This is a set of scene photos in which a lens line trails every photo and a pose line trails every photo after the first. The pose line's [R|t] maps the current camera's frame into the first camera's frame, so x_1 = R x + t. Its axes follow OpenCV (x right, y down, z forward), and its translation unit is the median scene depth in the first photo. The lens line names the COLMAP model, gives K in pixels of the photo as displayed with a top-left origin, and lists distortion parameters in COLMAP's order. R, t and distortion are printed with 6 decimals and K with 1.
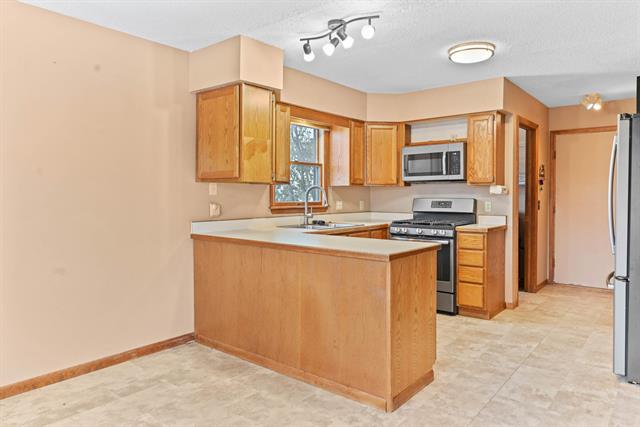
lens RADIAL K [[427.4, 0, 320.7], [0, 427.4, 210.3], [0, 0, 1]] dist [0.008479, 0.000889]
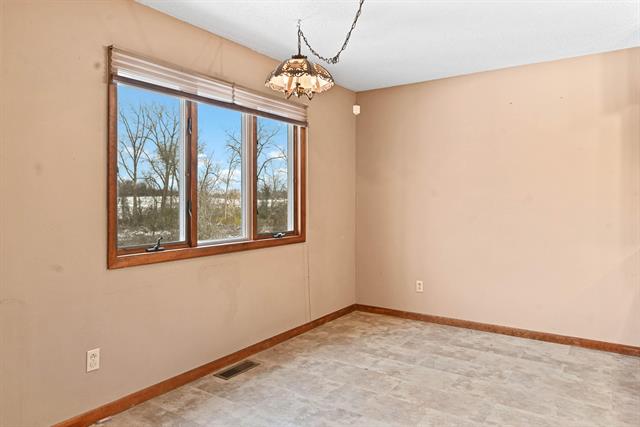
lens RADIAL K [[427.4, 0, 319.7], [0, 427.4, 211.5], [0, 0, 1]] dist [0.008479, 0.000889]
pose [[0.060511, 0.015736, -0.998044, 0.706887], [-0.021919, 0.999656, 0.014432, -0.005750], [0.997927, 0.021003, 0.060835, 0.290053]]
